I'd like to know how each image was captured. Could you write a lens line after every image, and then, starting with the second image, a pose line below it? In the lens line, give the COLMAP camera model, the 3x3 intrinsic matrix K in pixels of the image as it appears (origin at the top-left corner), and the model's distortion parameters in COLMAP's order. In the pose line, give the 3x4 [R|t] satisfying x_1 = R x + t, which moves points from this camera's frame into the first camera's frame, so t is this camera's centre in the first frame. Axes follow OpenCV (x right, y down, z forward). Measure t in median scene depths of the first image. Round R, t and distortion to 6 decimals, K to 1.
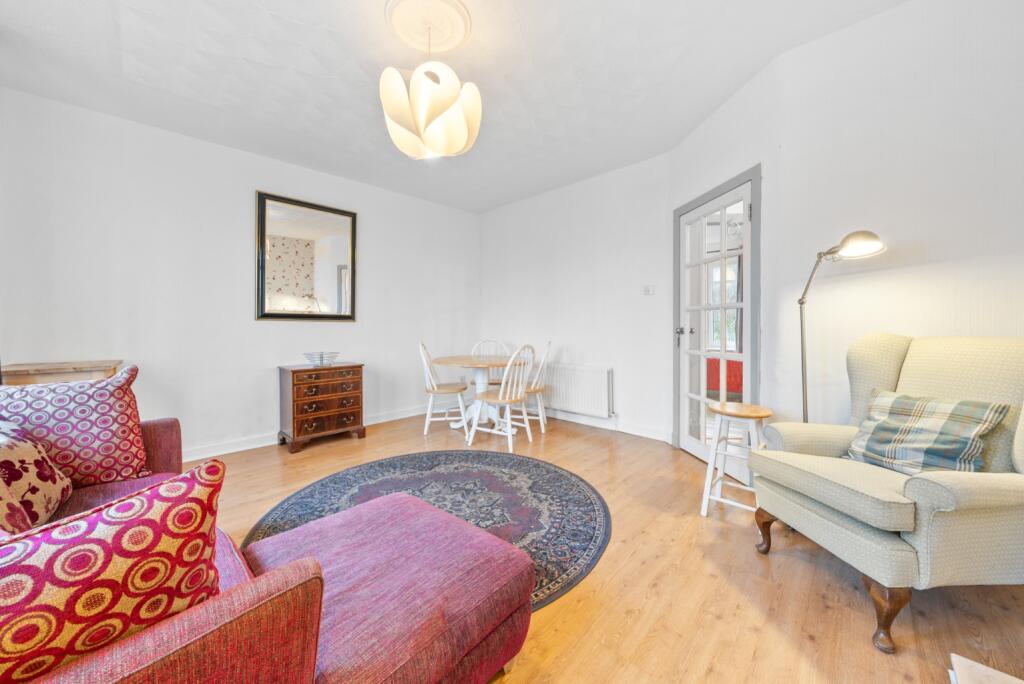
lens RADIAL K [[365.8, 0, 501.0], [0, 365.8, 330.5], [0, 0, 1]] dist [0.000066, -0.000022]
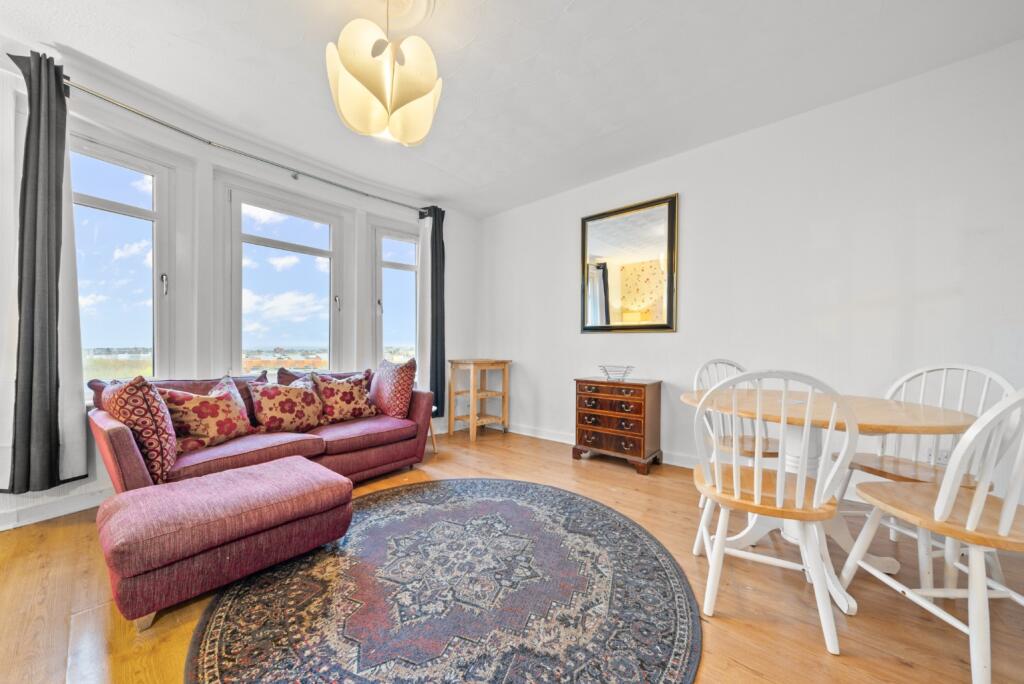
lens RADIAL K [[352.2, 0, 511.6], [0, 352.2, 352.1], [0, 0, 1]] dist [-0.001401, -0.000139]
pose [[0.087875, 0.009640, -0.996085, 0.473865], [-0.017114, 0.999820, 0.008166, 0.028162], [0.995984, 0.016329, 0.088024, 0.822564]]
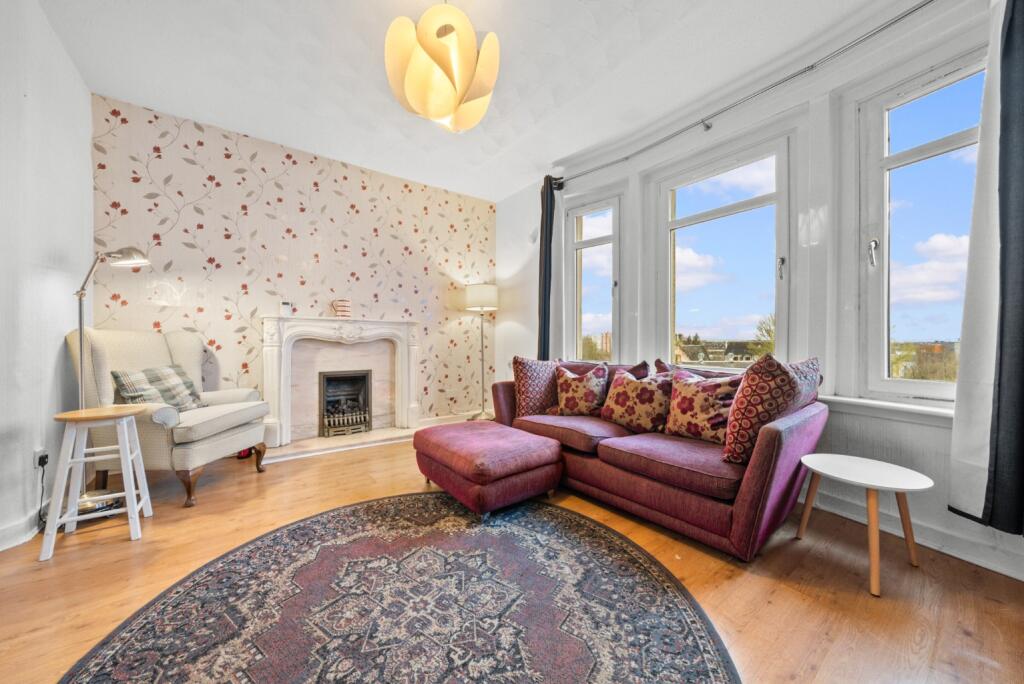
lens RADIAL K [[360.3, 0, 498.8], [0, 360.3, 342.1], [0, 0, 1]] dist [-0.000841, -0.000173]
pose [[-0.986205, 0.003561, 0.165492, -0.307976], [0.006665, 0.999812, 0.018203, 0.028272], [-0.165396, 0.019055, -0.986043, 1.236366]]
